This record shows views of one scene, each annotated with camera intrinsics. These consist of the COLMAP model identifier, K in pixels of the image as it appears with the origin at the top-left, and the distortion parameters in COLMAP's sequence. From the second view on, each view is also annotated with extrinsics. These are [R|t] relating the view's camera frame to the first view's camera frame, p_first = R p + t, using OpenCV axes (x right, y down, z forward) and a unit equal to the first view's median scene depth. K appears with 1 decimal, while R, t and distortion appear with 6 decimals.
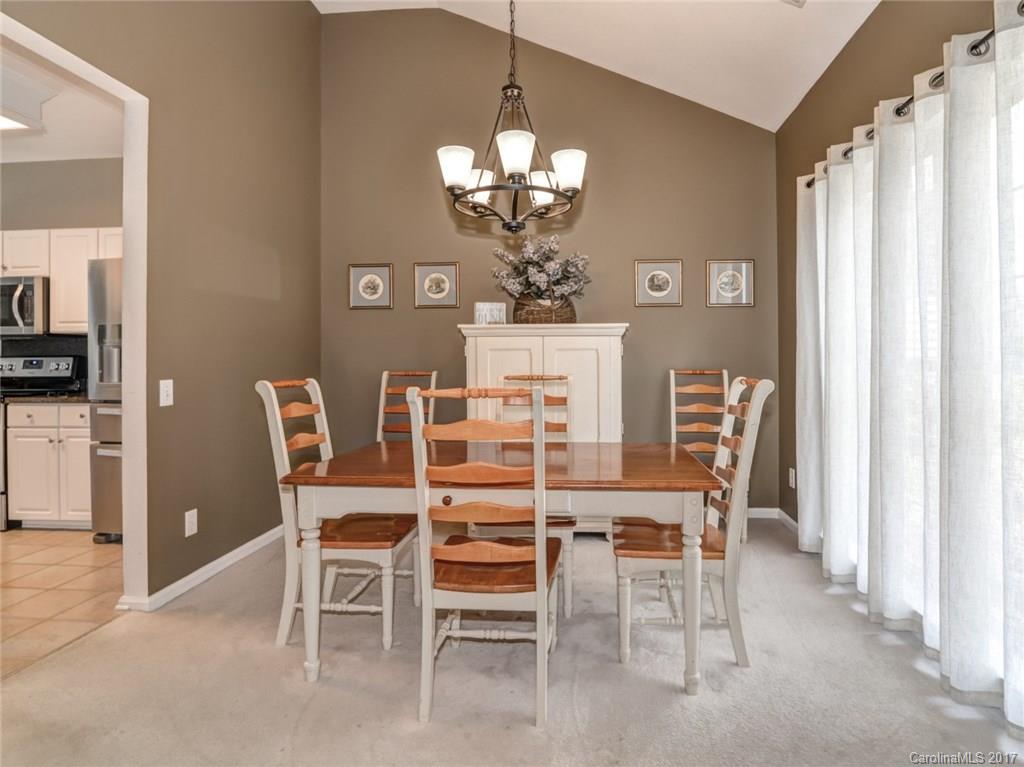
lens RADIAL K [[562.9, 0, 565.0], [0, 562.9, 356.7], [0, 0, 1]] dist [-0.008132, -0.001030]
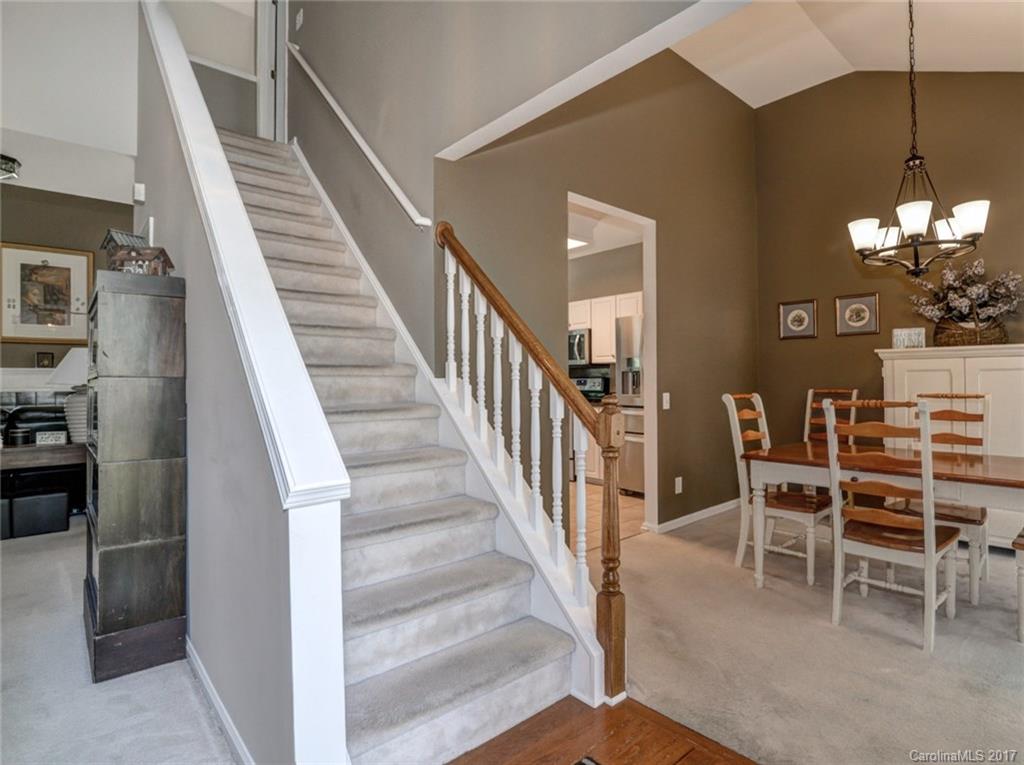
lens RADIAL K [[543.2, 0, 555.0], [0, 543.2, 379.6], [0, 0, 1]] dist [-0.014901, -0.000798]
pose [[0.729141, -0.001813, -0.684361, 0.089902], [0.006585, 0.999969, 0.004367, -0.004349], [0.684332, -0.007691, 0.729130, -0.263589]]
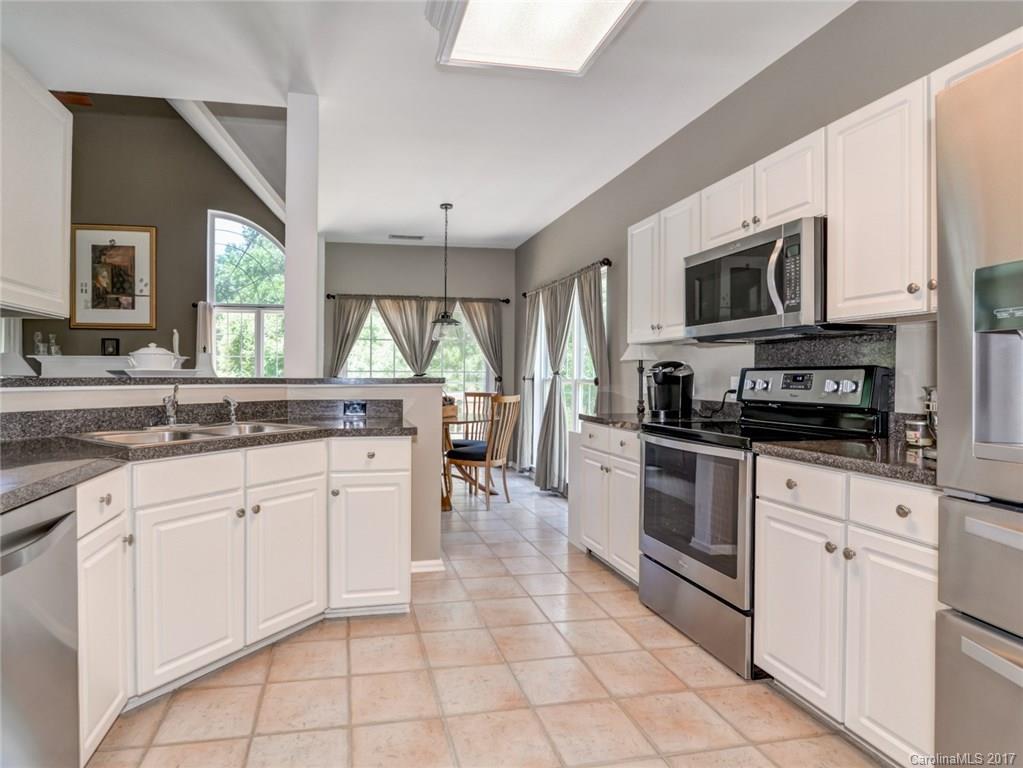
lens RADIAL K [[553.2, 0, 437.6], [0, 553.2, 380.6], [0, 0, 1]] dist [-0.010683, -0.000979]
pose [[0.234132, 0.016049, -0.972072, -0.618272], [-0.000073, 0.999864, 0.016490, 0.004080], [0.972205, -0.003790, 0.234101, 0.641848]]
